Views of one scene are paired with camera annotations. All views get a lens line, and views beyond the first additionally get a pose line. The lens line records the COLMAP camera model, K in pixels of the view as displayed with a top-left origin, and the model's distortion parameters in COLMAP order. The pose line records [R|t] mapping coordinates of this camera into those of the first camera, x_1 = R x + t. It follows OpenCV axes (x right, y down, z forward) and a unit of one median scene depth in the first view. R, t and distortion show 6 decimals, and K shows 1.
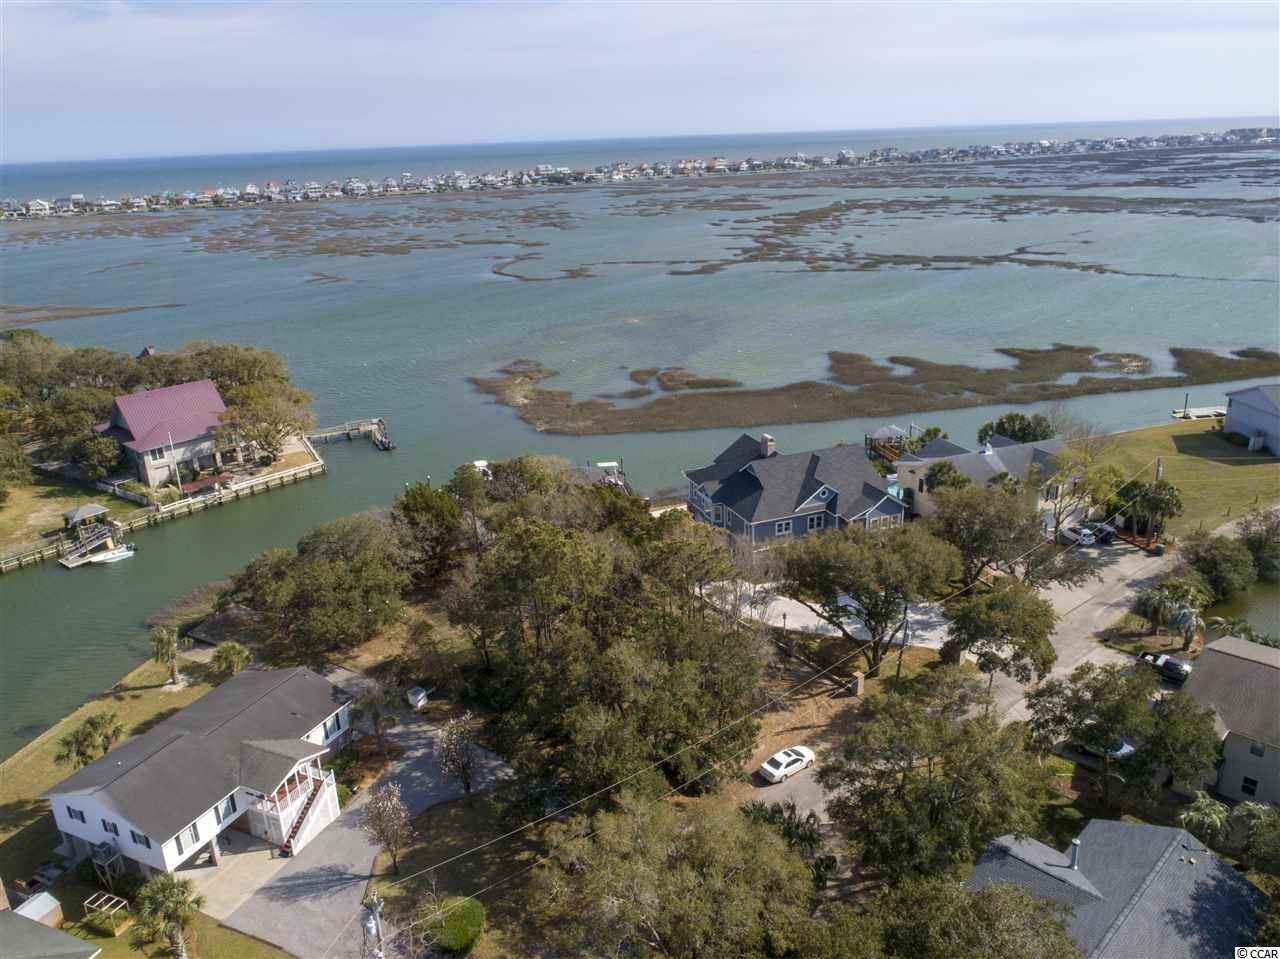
lens RADIAL K [[964.0, 0, 636.9], [0, 964.0, 481.2], [0, 0, 1]] dist [-0.023287, 0.010068]
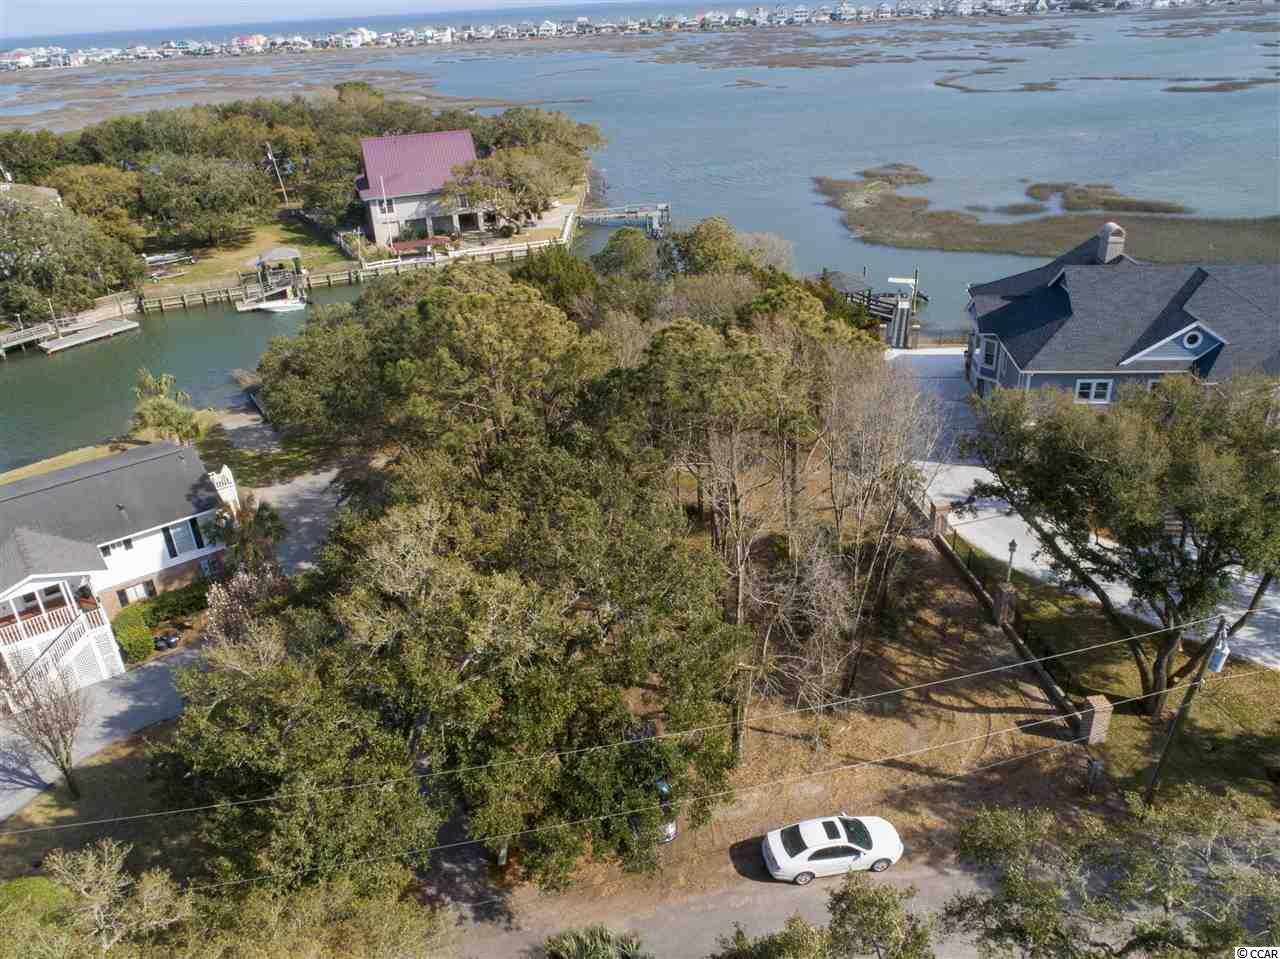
lens RADIAL K [[964.0, 0, 636.7], [0, 964.0, 480.1], [0, 0, 1]] dist [-0.023287, 0.010068]
pose [[0.880957, 0.206052, -0.425978, 0.108579], [-0.144505, 0.974358, 0.172464, 0.026641], [0.450591, -0.090377, 0.888144, 0.263563]]
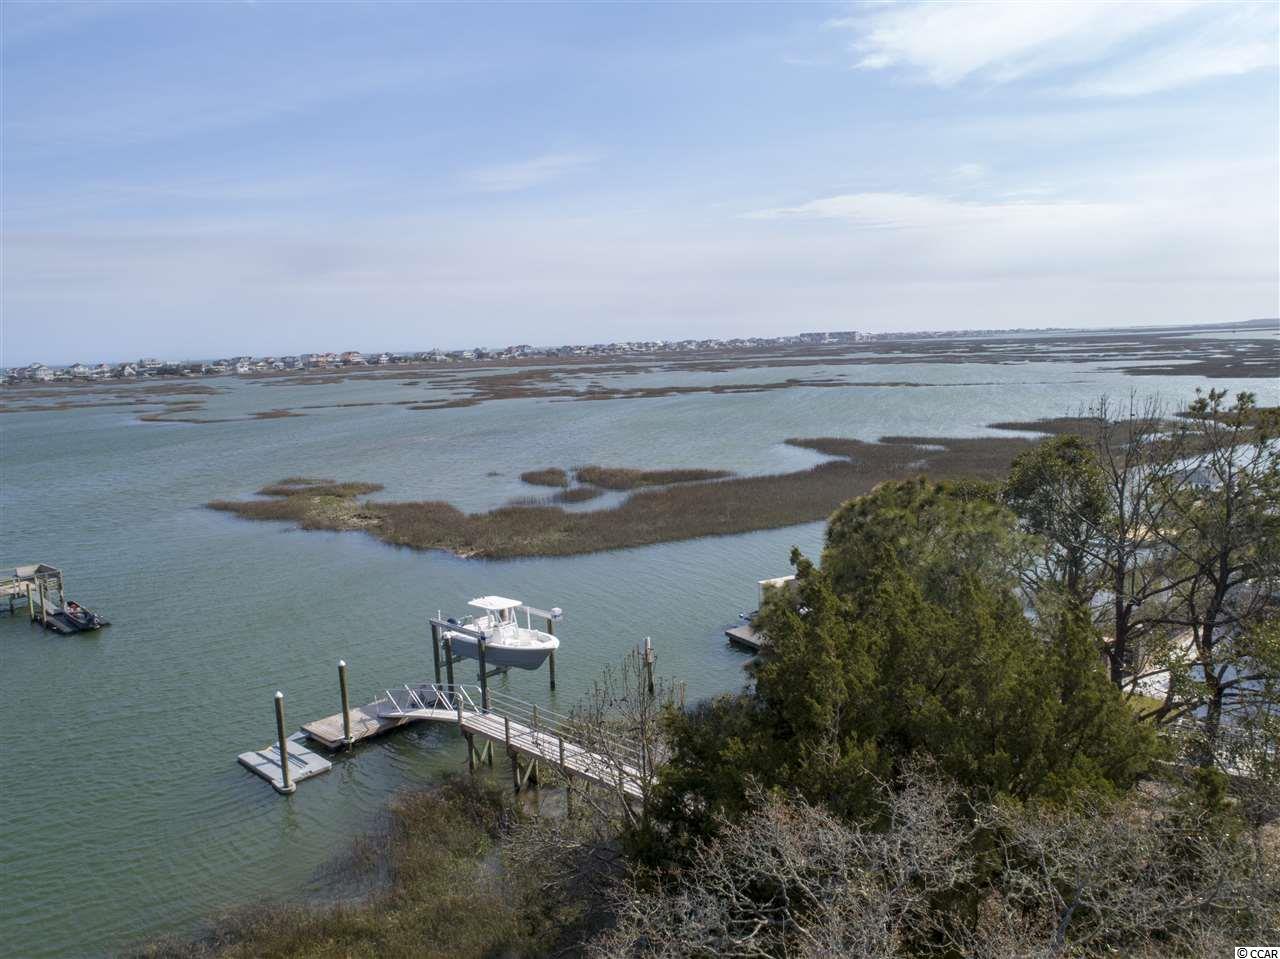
lens RADIAL K [[964.0, 0, 638.0], [0, 964.0, 480.3], [0, 0, 1]] dist [-0.023287, 0.010068]
pose [[0.921489, -0.051607, 0.384961, -0.203333], [0.133833, 0.972625, -0.189970, 0.007431], [-0.364619, 0.226576, 0.903170, 0.590561]]
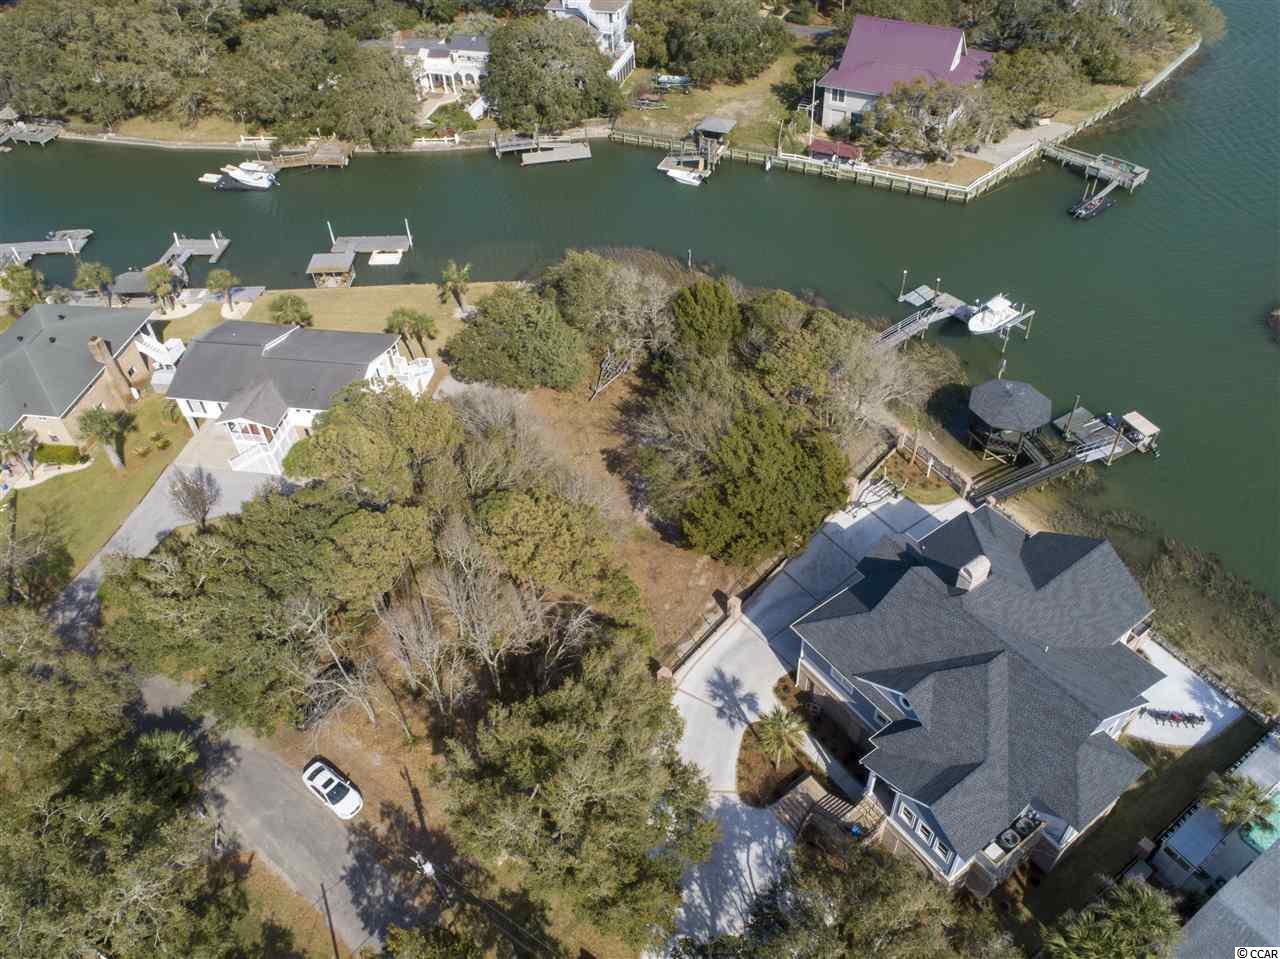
lens RADIAL K [[964.0, 0, 638.6], [0, 964.0, 483.2], [0, 0, 1]] dist [-0.023287, 0.010068]
pose [[0.248806, 0.692211, -0.677451, 0.287863], [-0.290491, 0.720578, 0.629589, -0.246264], [0.923964, 0.040148, 0.380365, 0.425037]]
